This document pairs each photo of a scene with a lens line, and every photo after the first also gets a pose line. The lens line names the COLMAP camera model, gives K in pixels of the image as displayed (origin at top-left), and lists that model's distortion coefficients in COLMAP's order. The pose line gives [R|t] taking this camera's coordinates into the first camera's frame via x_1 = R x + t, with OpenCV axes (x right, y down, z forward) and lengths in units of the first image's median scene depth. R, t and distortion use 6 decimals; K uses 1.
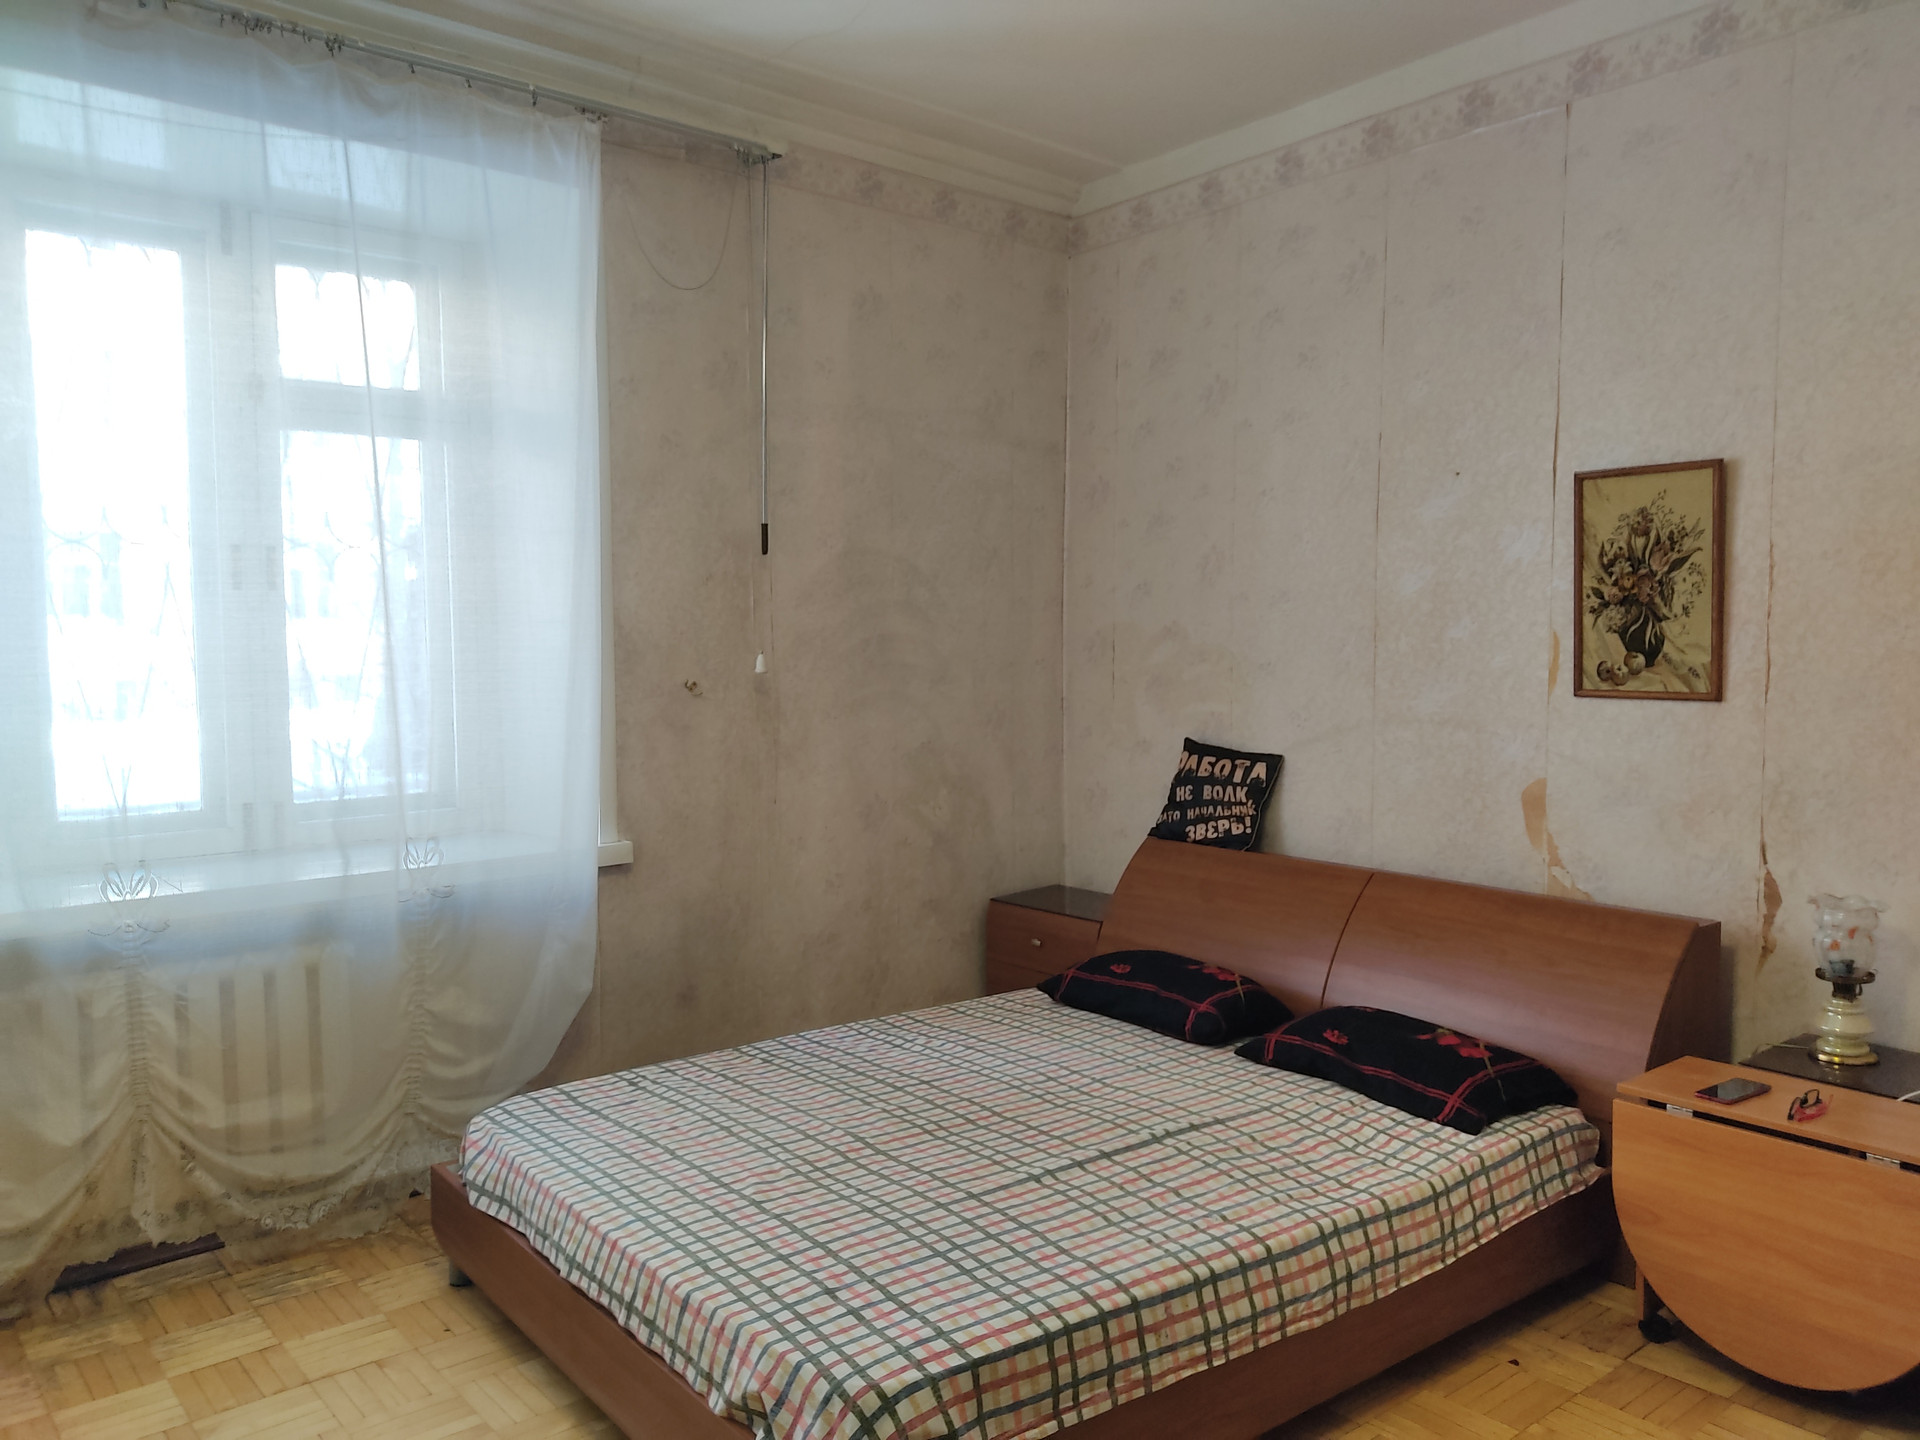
lens RADIAL K [[1467.4, 0, 971.4], [0, 1467.4, 721.5], [0, 0, 1]] dist [0.149394, -0.242335]
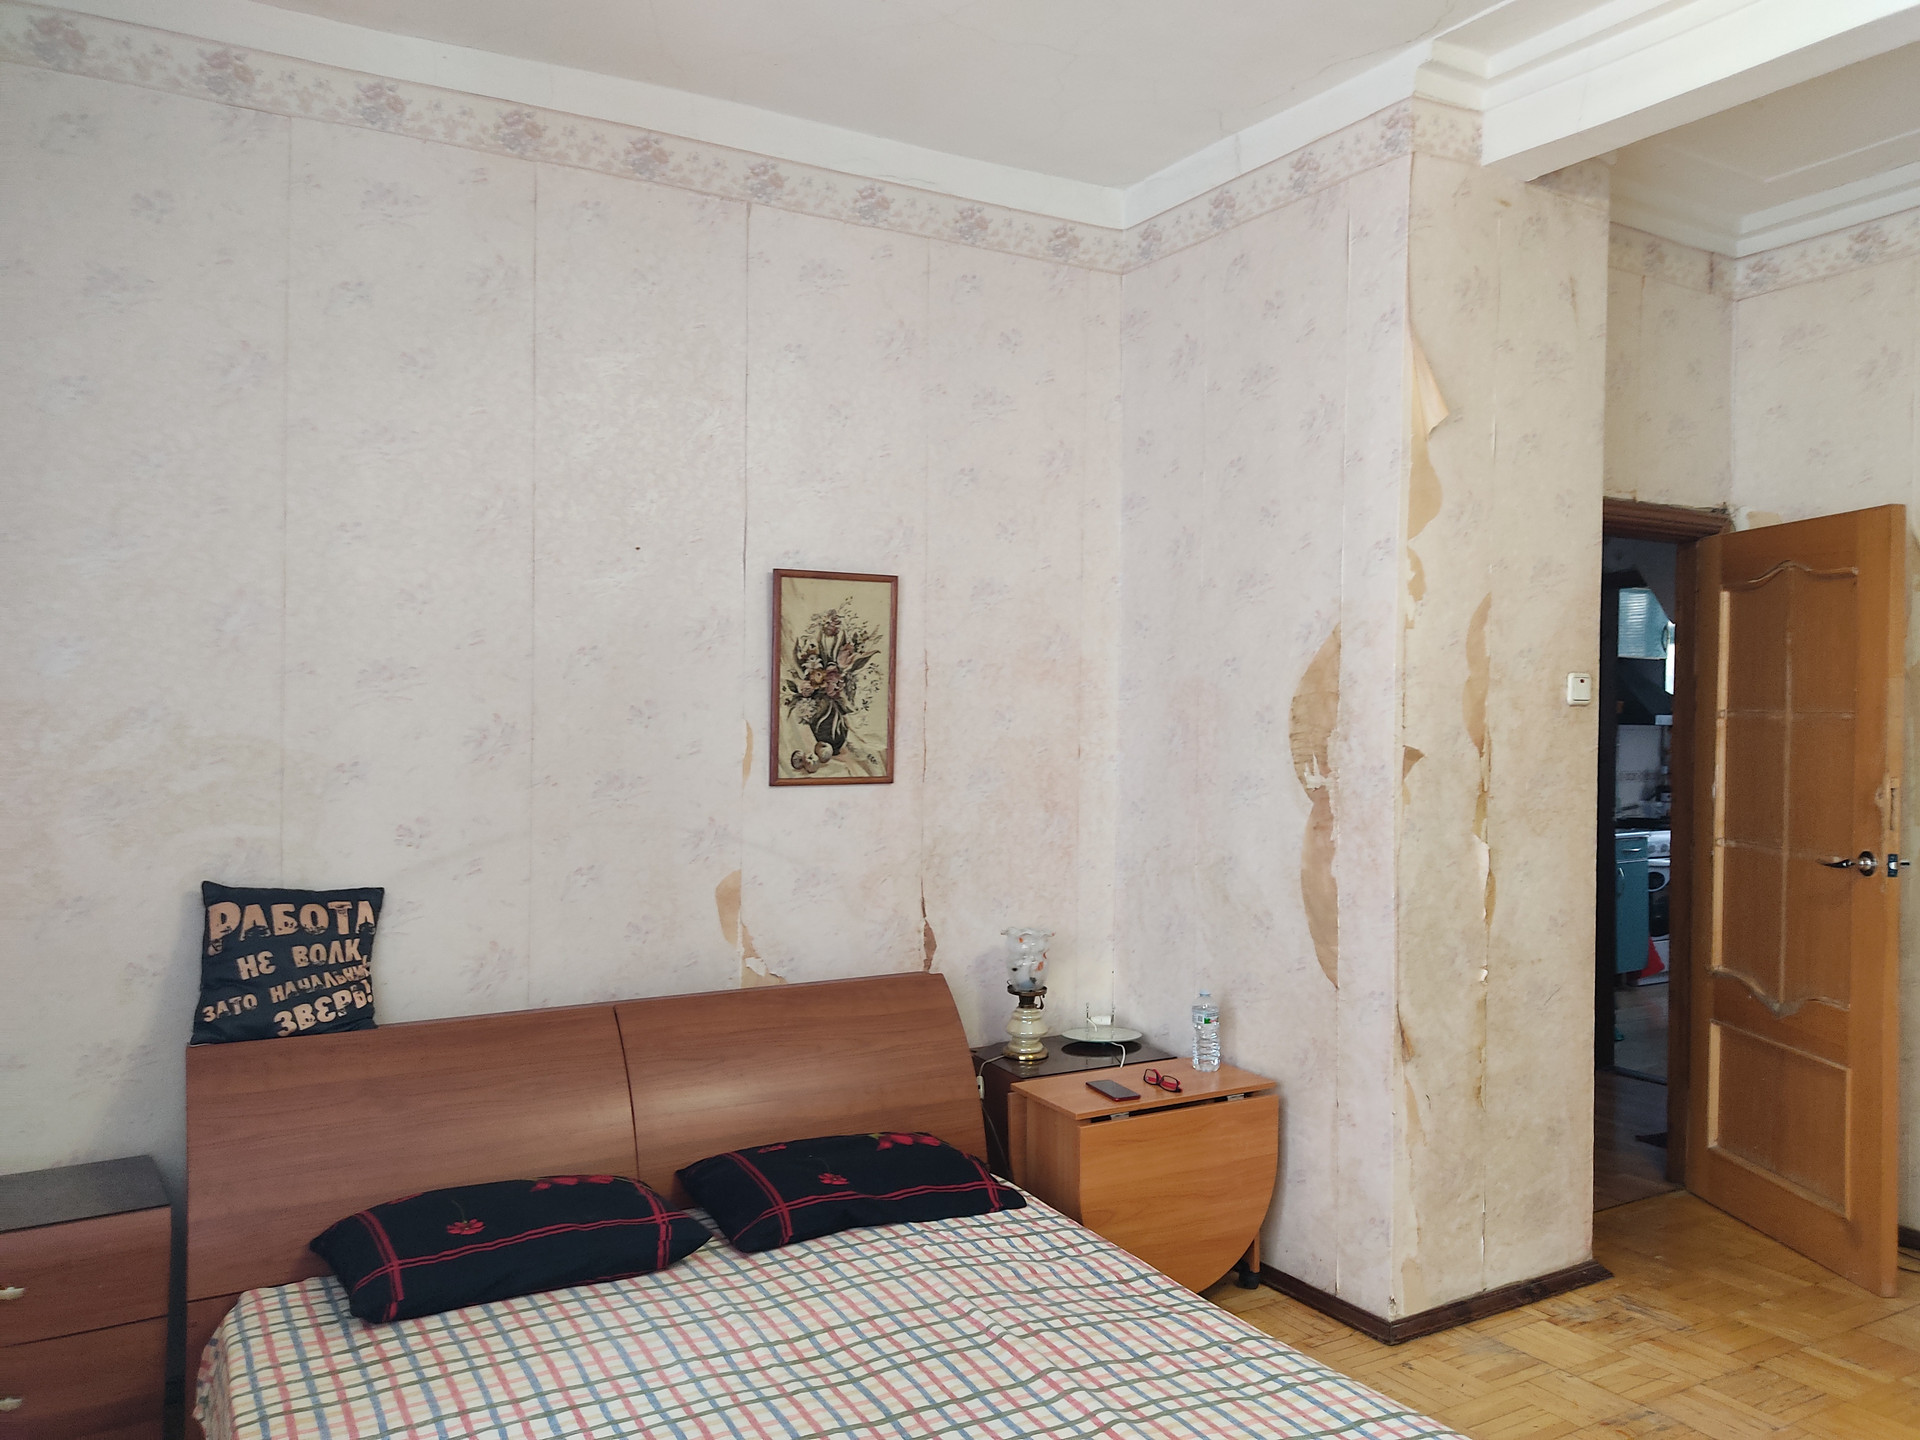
lens RADIAL K [[1464.0, 0, 957.1], [0, 1464.0, 726.5], [0, 0, 1]] dist [0.139310, -0.224917]
pose [[0.142063, -0.004521, 0.989847, -0.578854], [0.051673, 0.998660, -0.002855, -0.048376], [-0.988508, 0.051554, 0.142106, 0.736524]]
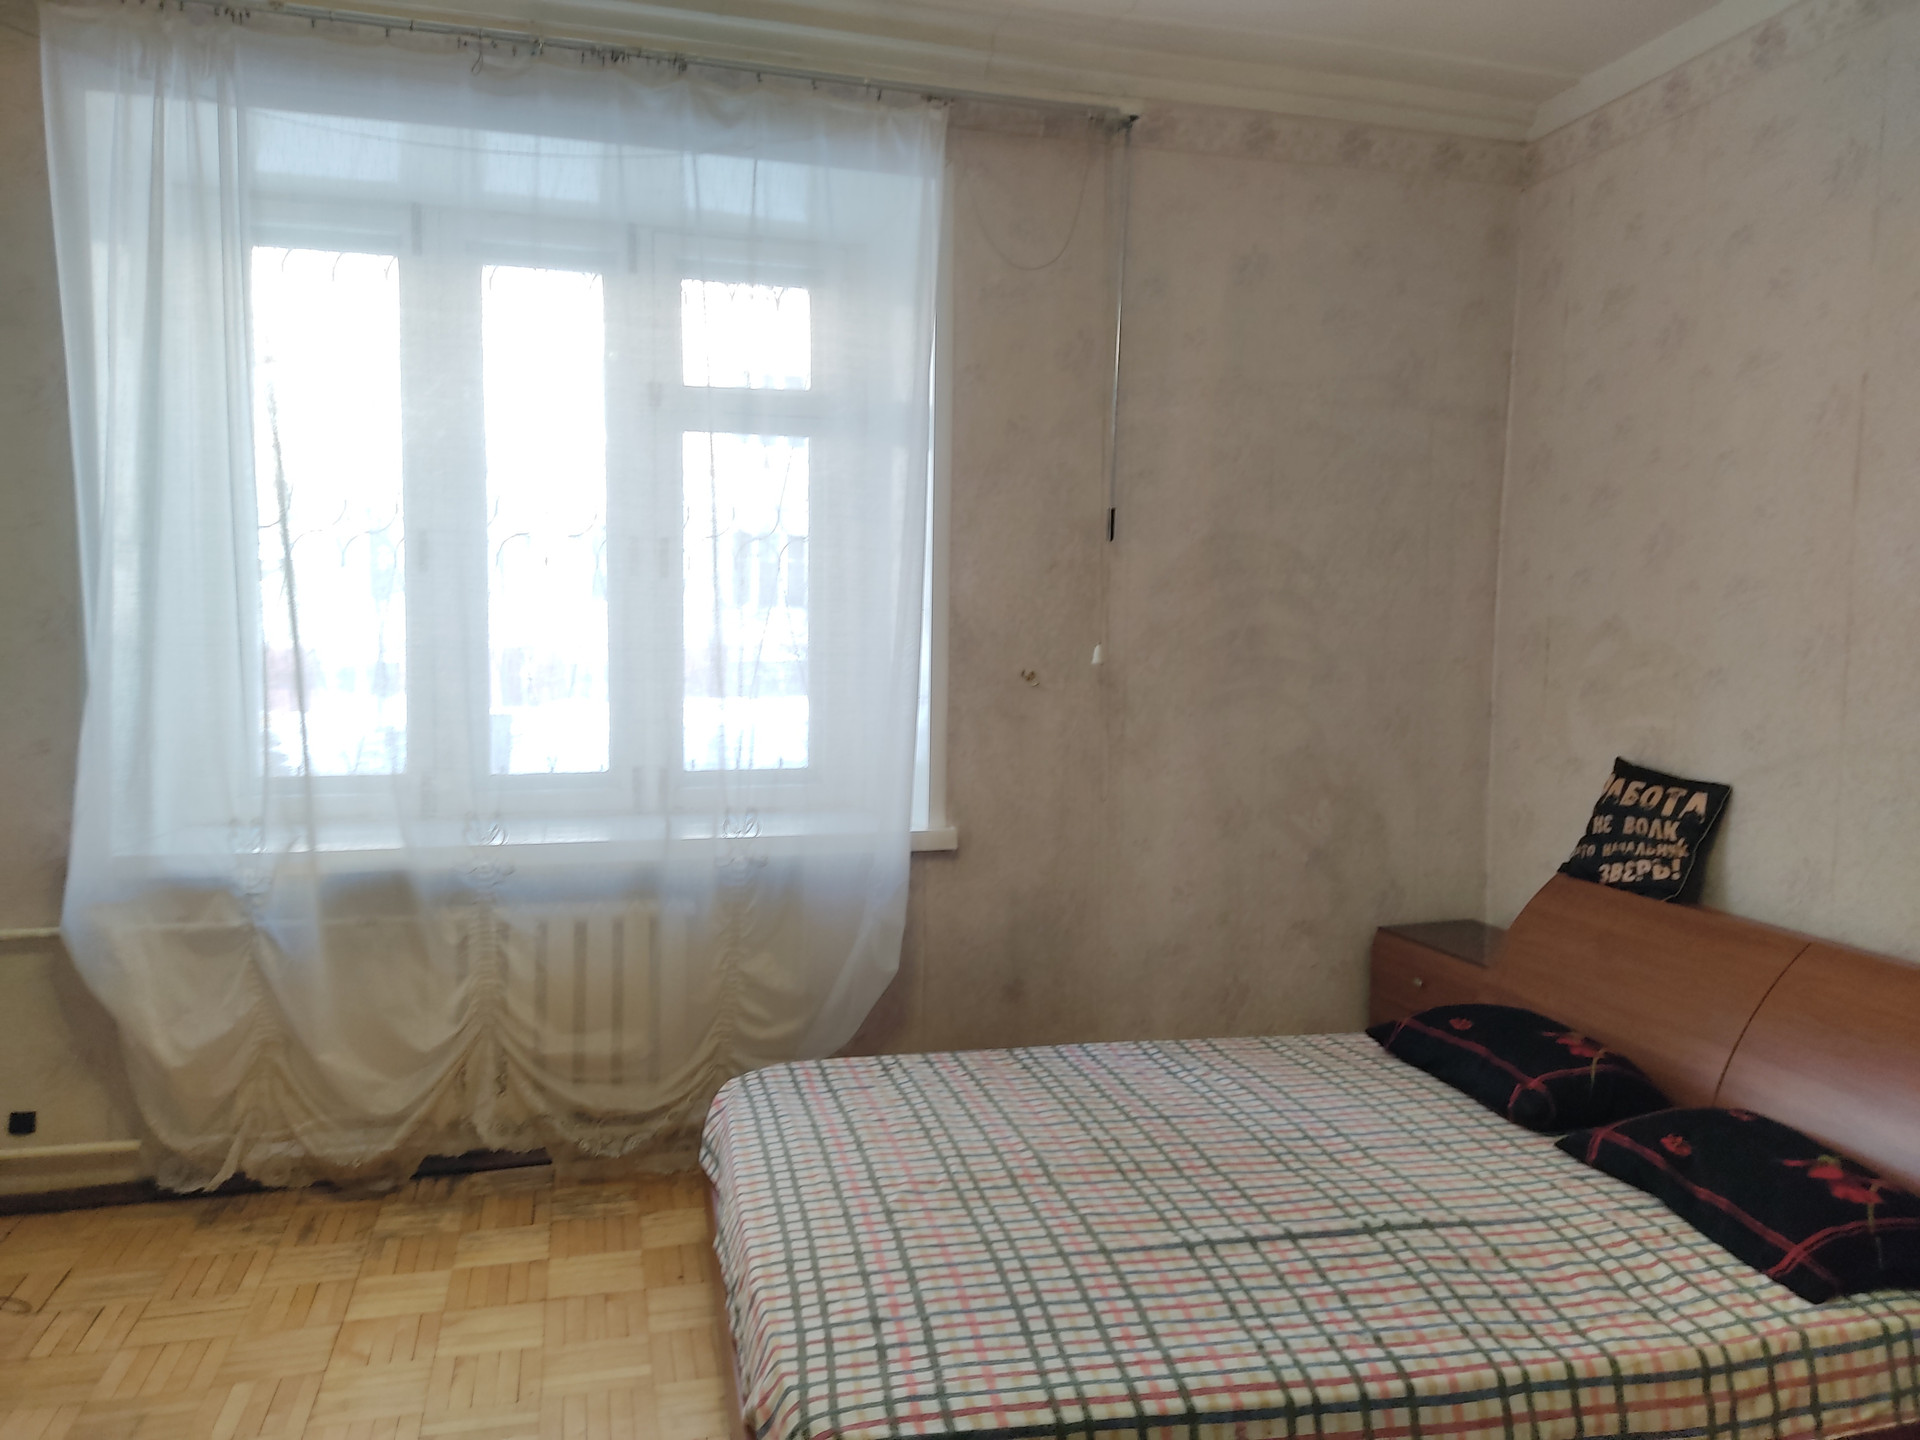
lens RADIAL K [[1464.0, 0, 957.1], [0, 1464.0, 726.5], [0, 0, 1]] dist [0.139310, -0.224917]
pose [[0.902208, 0.045606, -0.428882, 0.216154], [-0.043138, 0.998949, 0.015478, -0.003908], [0.429138, 0.004537, 0.903228, 0.116045]]
